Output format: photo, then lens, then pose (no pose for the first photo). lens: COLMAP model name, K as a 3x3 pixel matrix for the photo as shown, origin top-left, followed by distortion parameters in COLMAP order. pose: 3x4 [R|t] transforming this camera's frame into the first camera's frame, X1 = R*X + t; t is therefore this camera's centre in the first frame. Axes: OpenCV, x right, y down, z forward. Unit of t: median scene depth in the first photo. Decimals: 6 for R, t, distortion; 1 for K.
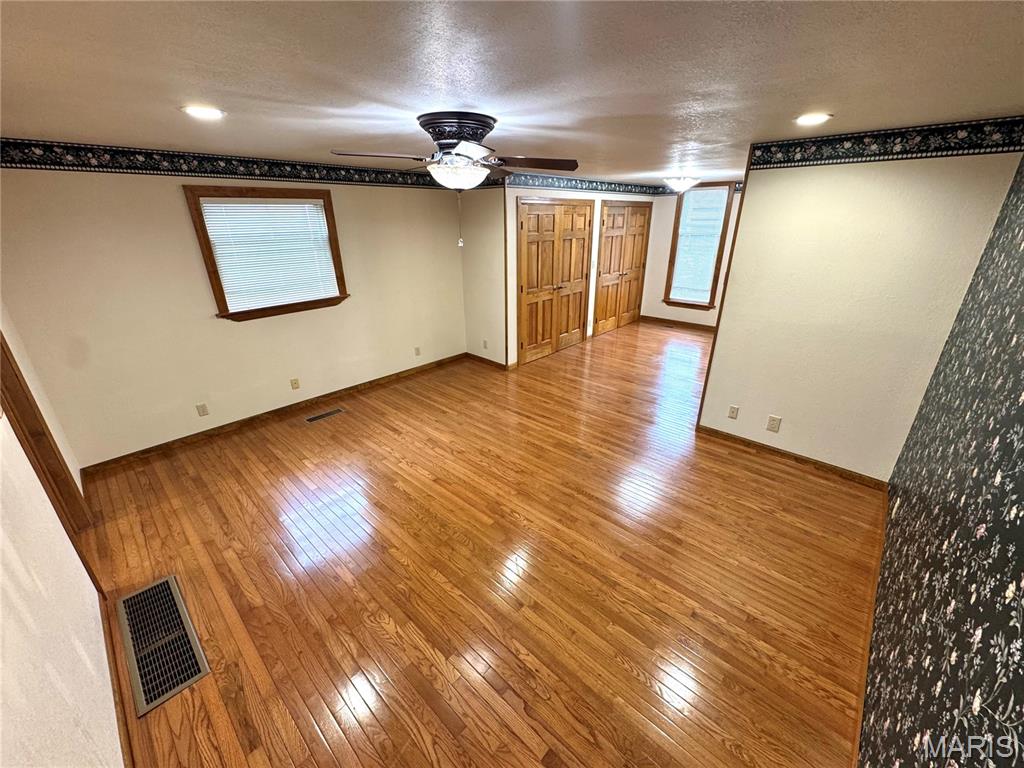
lens RADIAL K [[407.9, 0, 514.5], [0, 407.9, 382.5], [0, 0, 1]] dist [-0.004034, -0.000485]
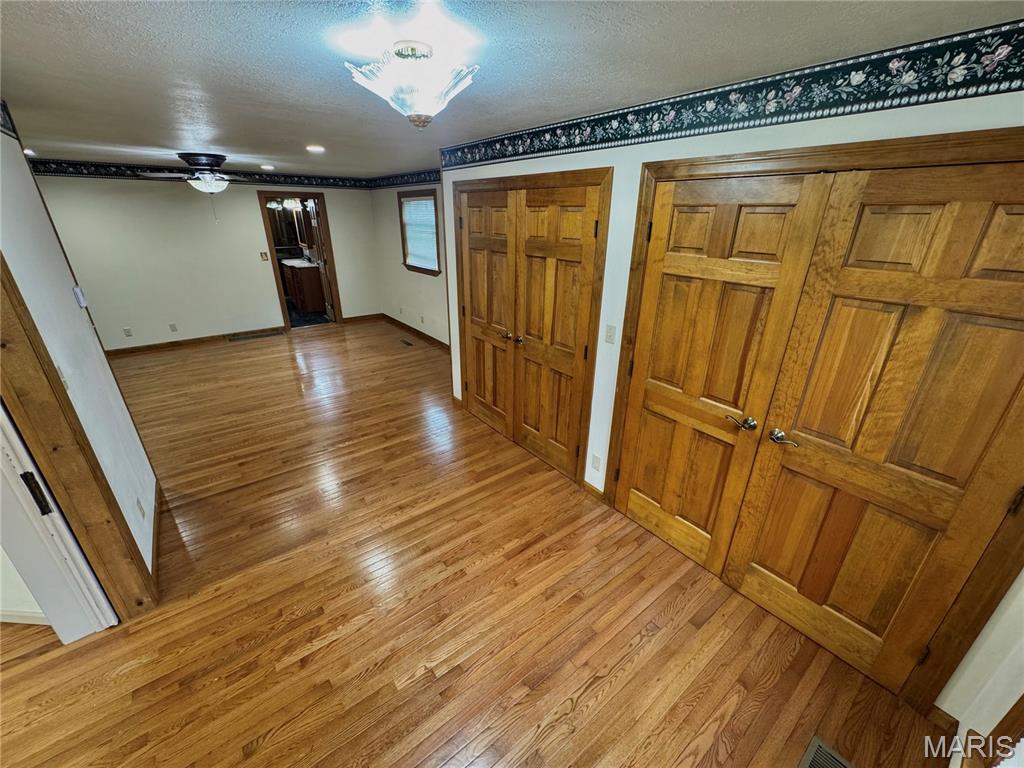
lens RADIAL K [[407.9, 0, 514.5], [0, 407.9, 382.5], [0, 0, 1]] dist [-0.004034, -0.000485]
pose [[-0.165437, 0.385494, -0.907758, 0.711544], [-0.378662, 0.825064, 0.419386, -0.464276], [0.910629, 0.413116, 0.009476, 1.133127]]
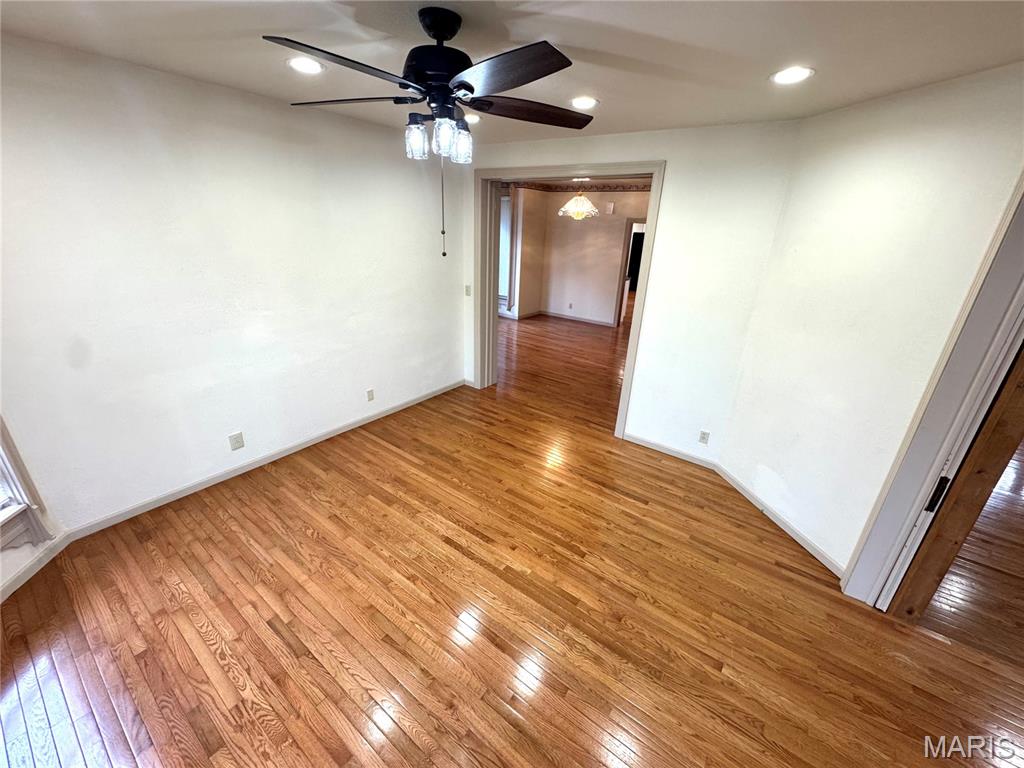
lens RADIAL K [[407.9, 0, 514.5], [0, 407.9, 382.5], [0, 0, 1]] dist [-0.004034, -0.000485]
pose [[-0.993022, 0.009091, -0.117579, 0.967393], [-0.075245, 0.718865, 0.691065, -0.434416], [0.090806, 0.695090, -0.713165, 0.997635]]
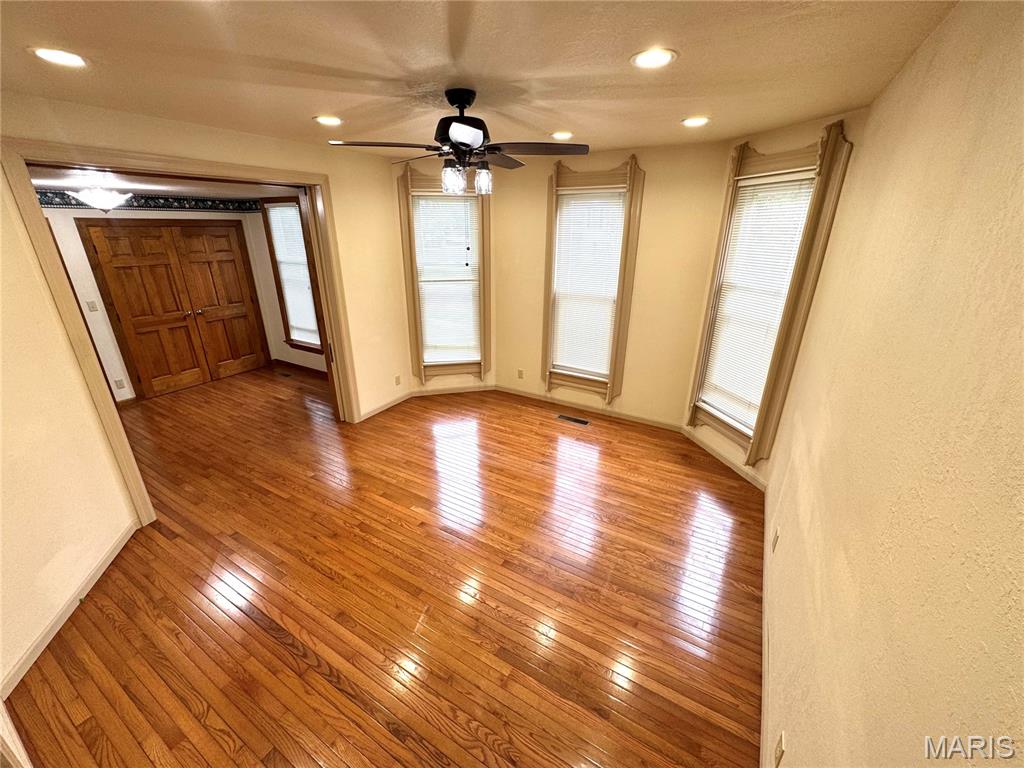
lens RADIAL K [[407.9, 0, 514.5], [0, 407.9, 382.5], [0, 0, 1]] dist [-0.004034, -0.000485]
pose [[0.977329, -0.064484, 0.201668, 0.934845], [0.068451, 0.997573, -0.012753, -0.116849], [-0.200356, 0.026268, 0.979371, 0.187655]]
